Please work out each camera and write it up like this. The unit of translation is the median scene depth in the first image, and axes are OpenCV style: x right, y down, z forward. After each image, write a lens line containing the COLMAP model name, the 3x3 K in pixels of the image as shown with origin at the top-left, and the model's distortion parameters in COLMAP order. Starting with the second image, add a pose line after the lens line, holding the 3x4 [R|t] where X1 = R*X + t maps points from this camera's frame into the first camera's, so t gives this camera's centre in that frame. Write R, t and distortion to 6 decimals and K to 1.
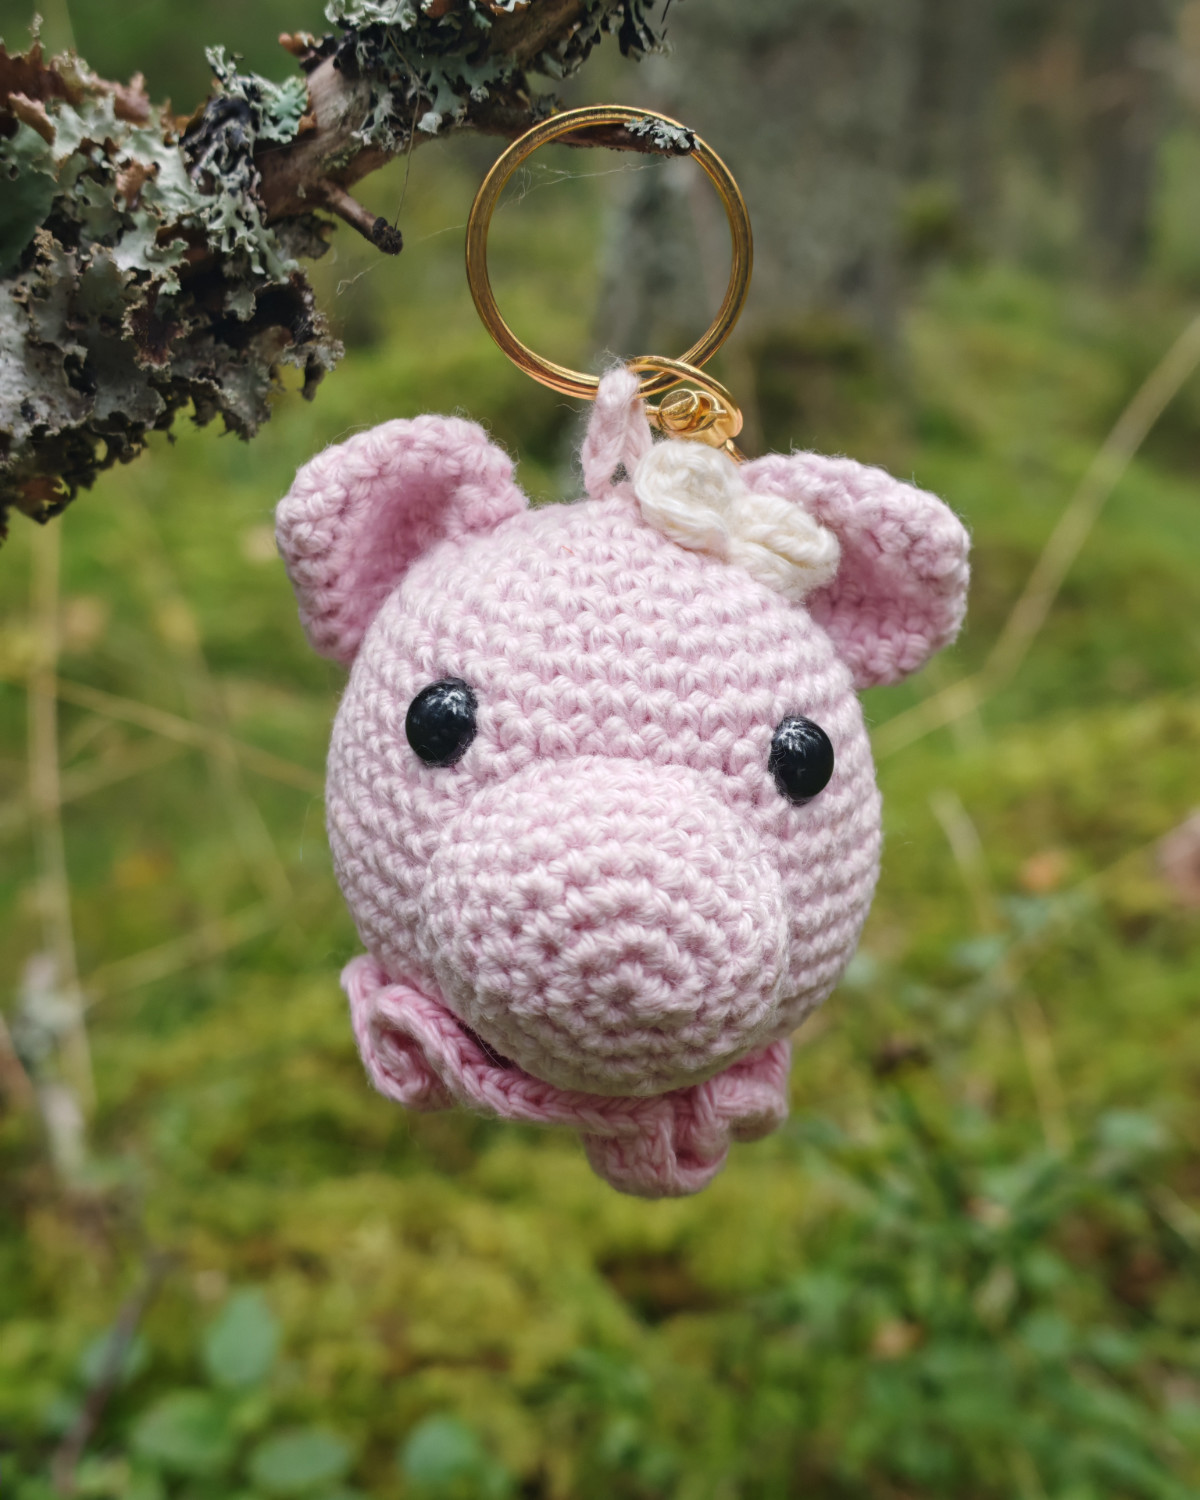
lens RADIAL K [[2698.4, 0, 602.3], [0, 2698.4, 784.0], [0, 0, 1]] dist [0.337011, -1.556445]
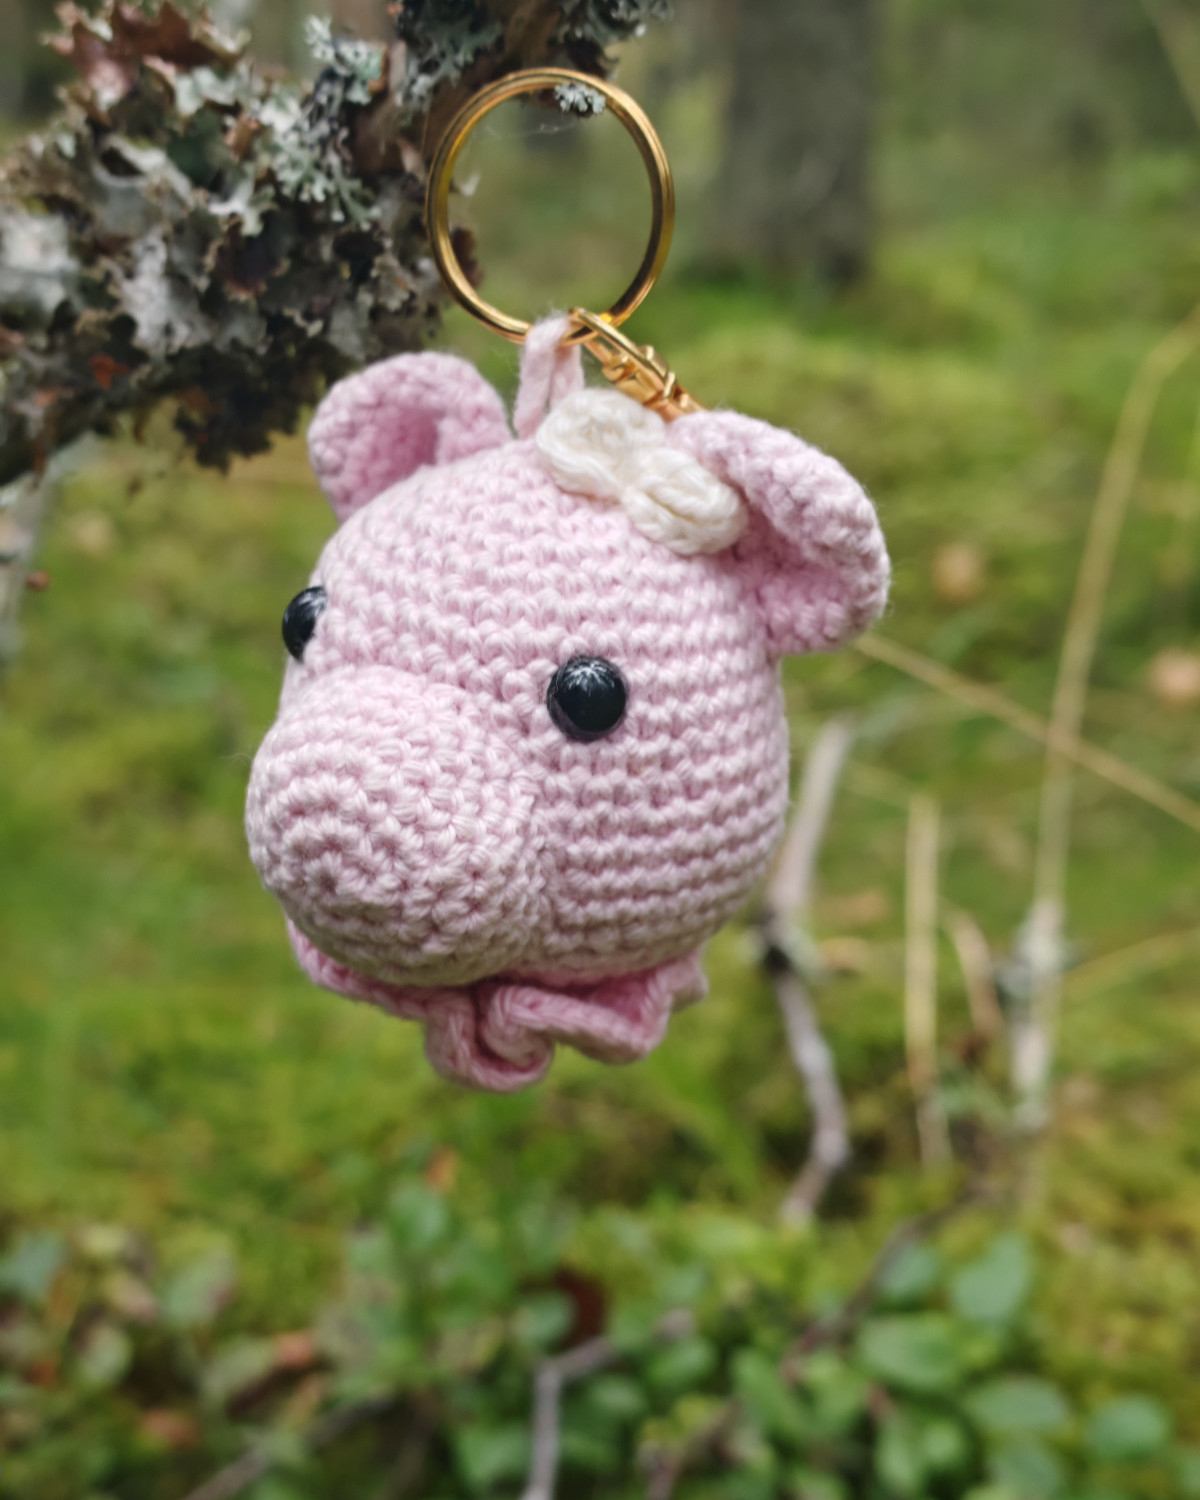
lens RADIAL K [[2698.4, 0, 602.3], [0, 2698.4, 784.0], [0, 0, 1]] dist [0.337011, -1.556445]
pose [[0.844295, 0.140233, -0.517204, 0.612715], [-0.136697, 0.989583, 0.045165, -0.023735], [0.518150, 0.032568, 0.854669, 0.107893]]
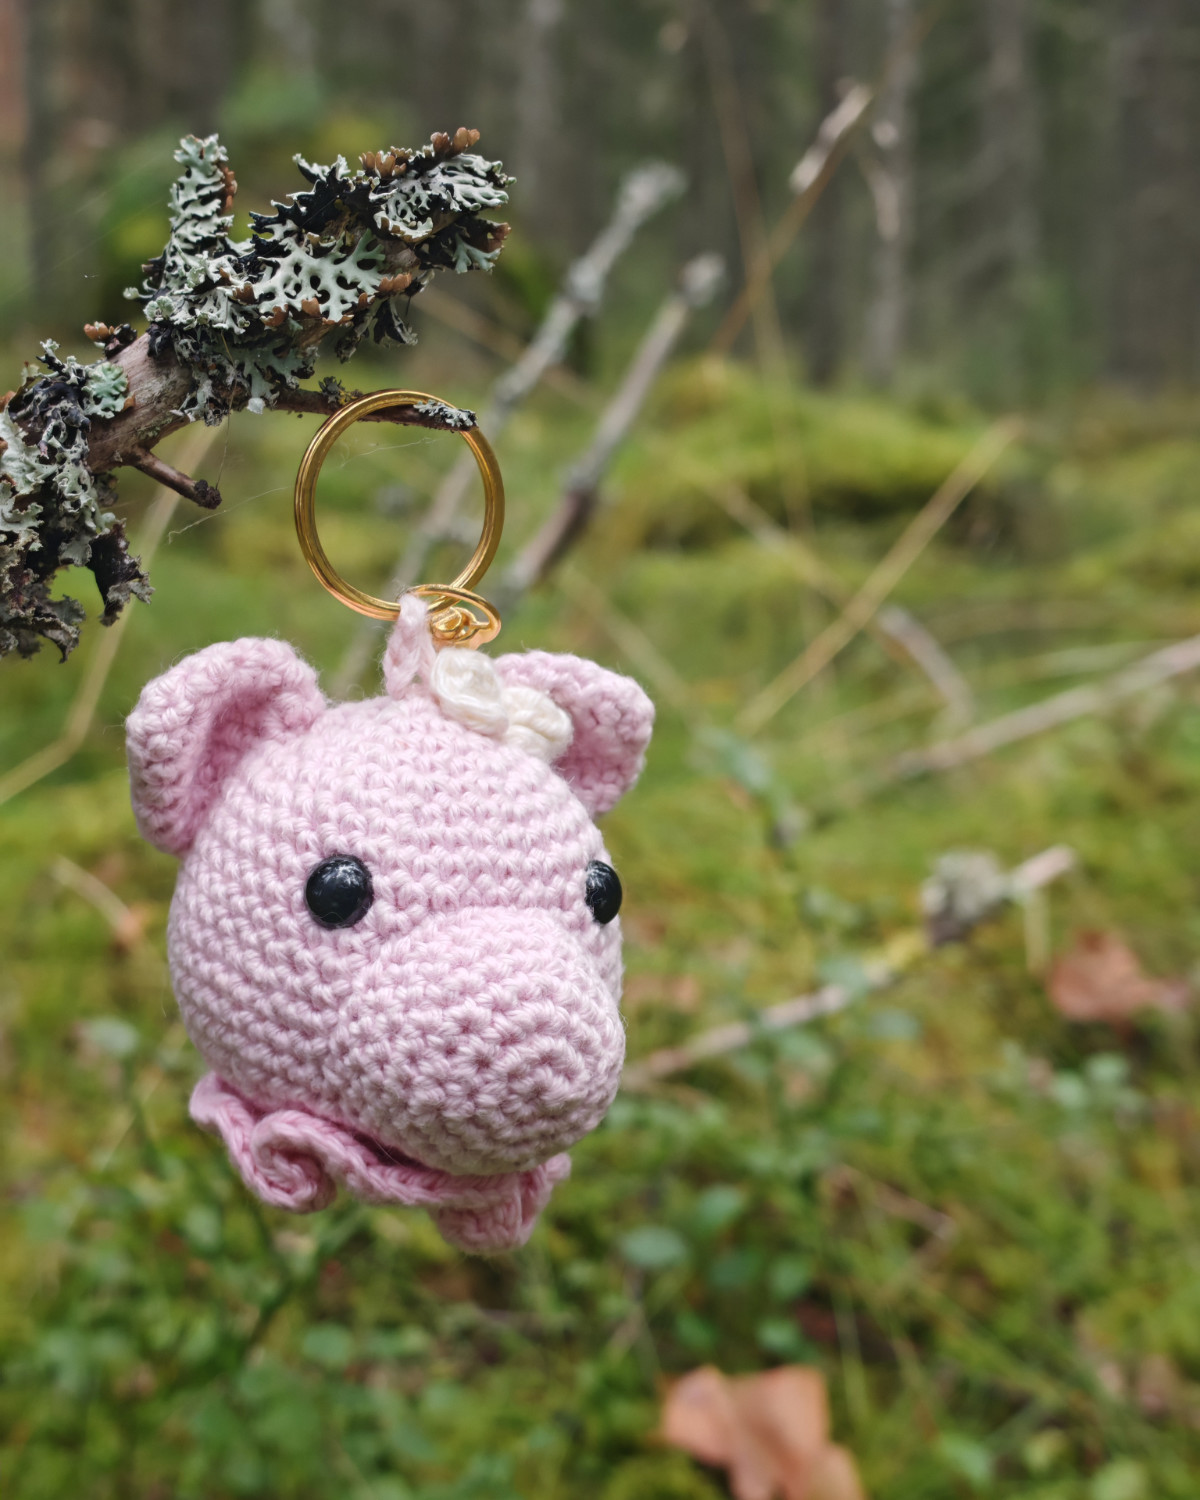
lens RADIAL K [[2698.4, 0, 602.3], [0, 2698.4, 784.0], [0, 0, 1]] dist [0.337011, -1.556445]
pose [[0.907288, -0.079469, 0.412932, -0.445033], [0.087486, 0.996166, -0.000510, -0.059049], [-0.411308, 0.036588, 0.910762, -0.172252]]
